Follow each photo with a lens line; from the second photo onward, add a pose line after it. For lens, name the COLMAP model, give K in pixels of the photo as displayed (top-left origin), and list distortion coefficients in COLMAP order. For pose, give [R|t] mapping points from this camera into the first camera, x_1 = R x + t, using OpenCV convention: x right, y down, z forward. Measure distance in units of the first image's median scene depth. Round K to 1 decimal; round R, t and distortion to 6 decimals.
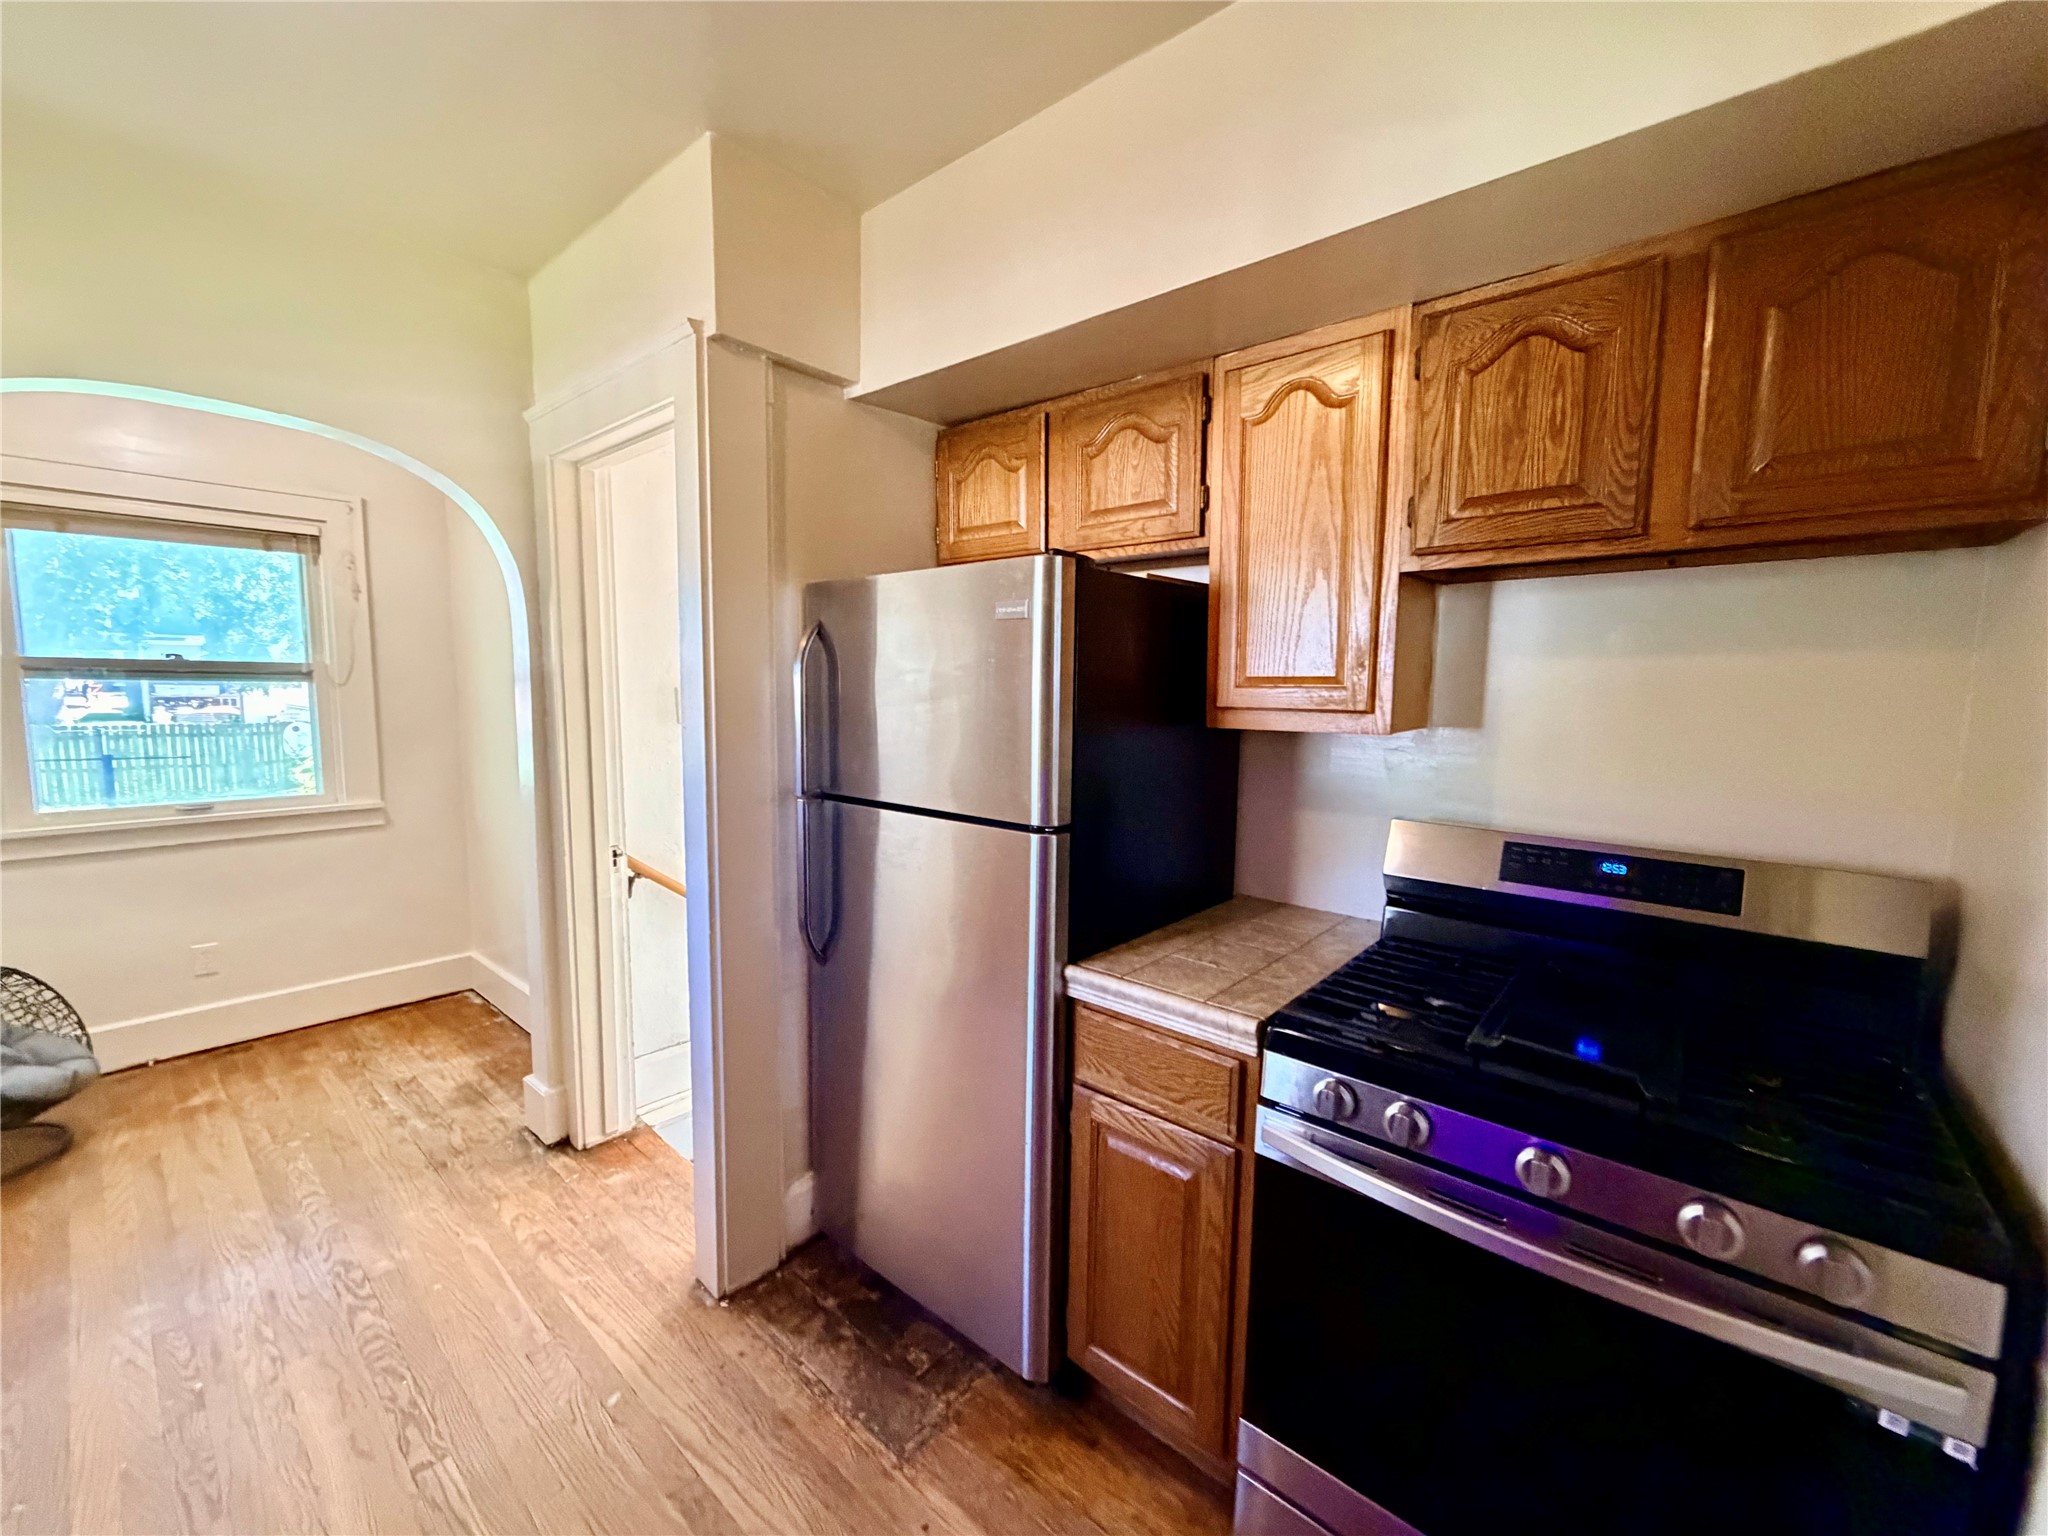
lens RADIAL K [[813.7, 0, 1020.5], [0, 813.7, 763.3], [0, 0, 1]] dist [-0.002400, 0.000196]
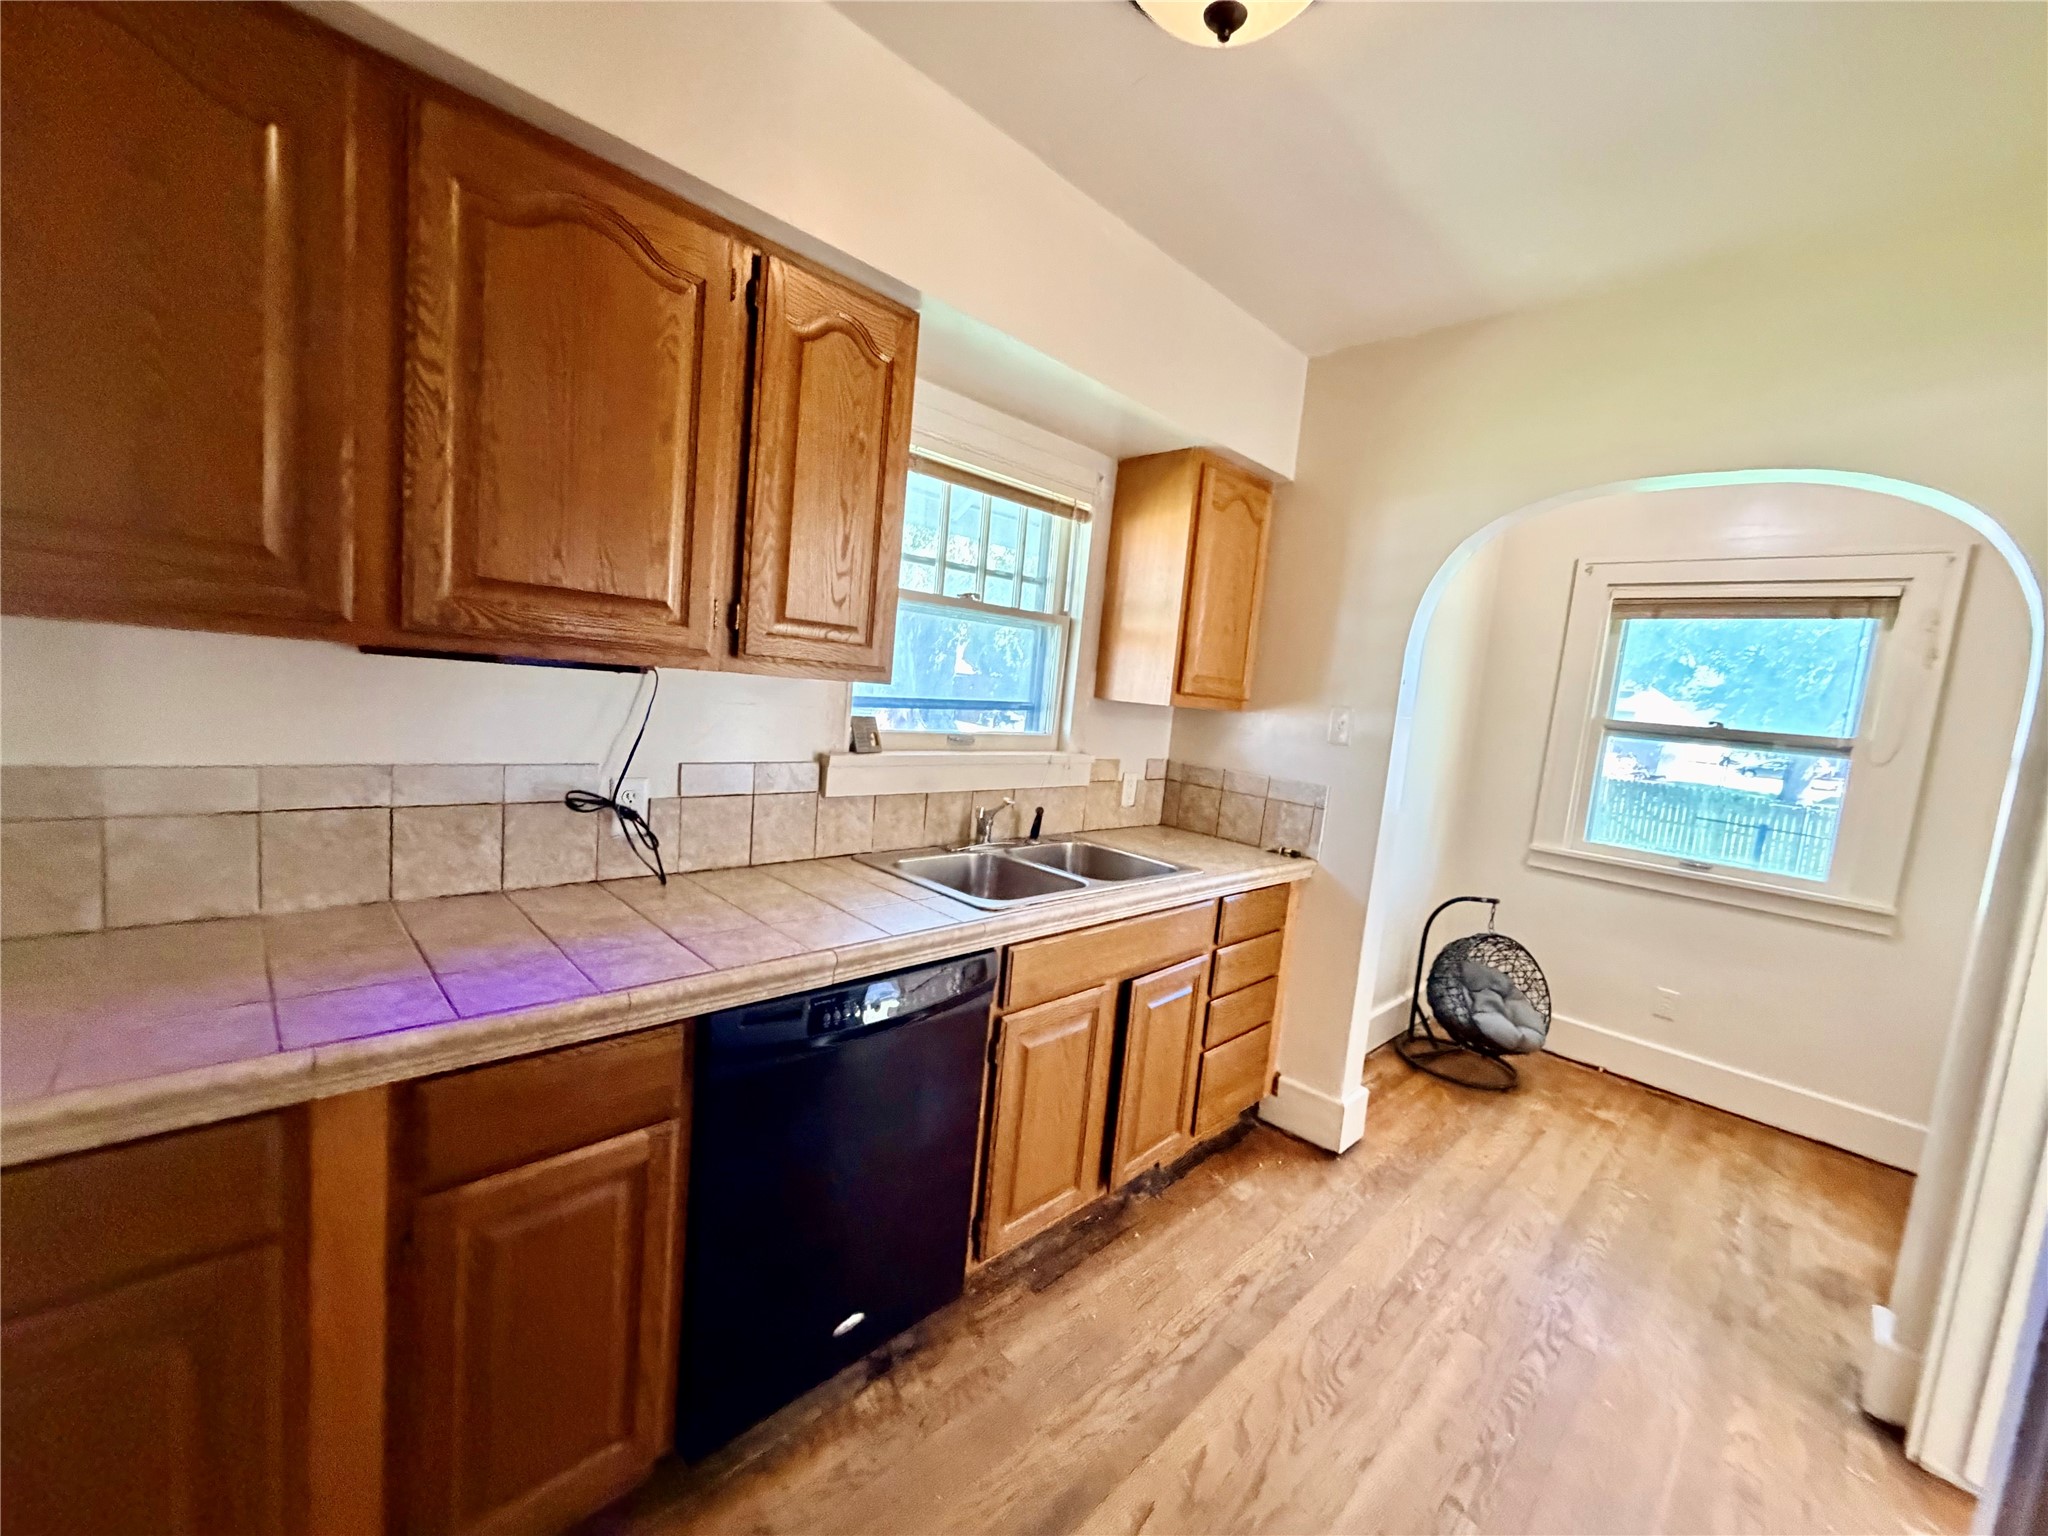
lens RADIAL K [[813.7, 0, 1018.7], [0, 813.7, 771.7], [0, 0, 1]] dist [-0.002400, 0.000196]
pose [[-0.083221, 0.086330, -0.992785, 0.119288], [-0.186819, 0.977226, 0.100637, -0.006617], [0.978863, 0.193846, -0.065198, 0.196797]]
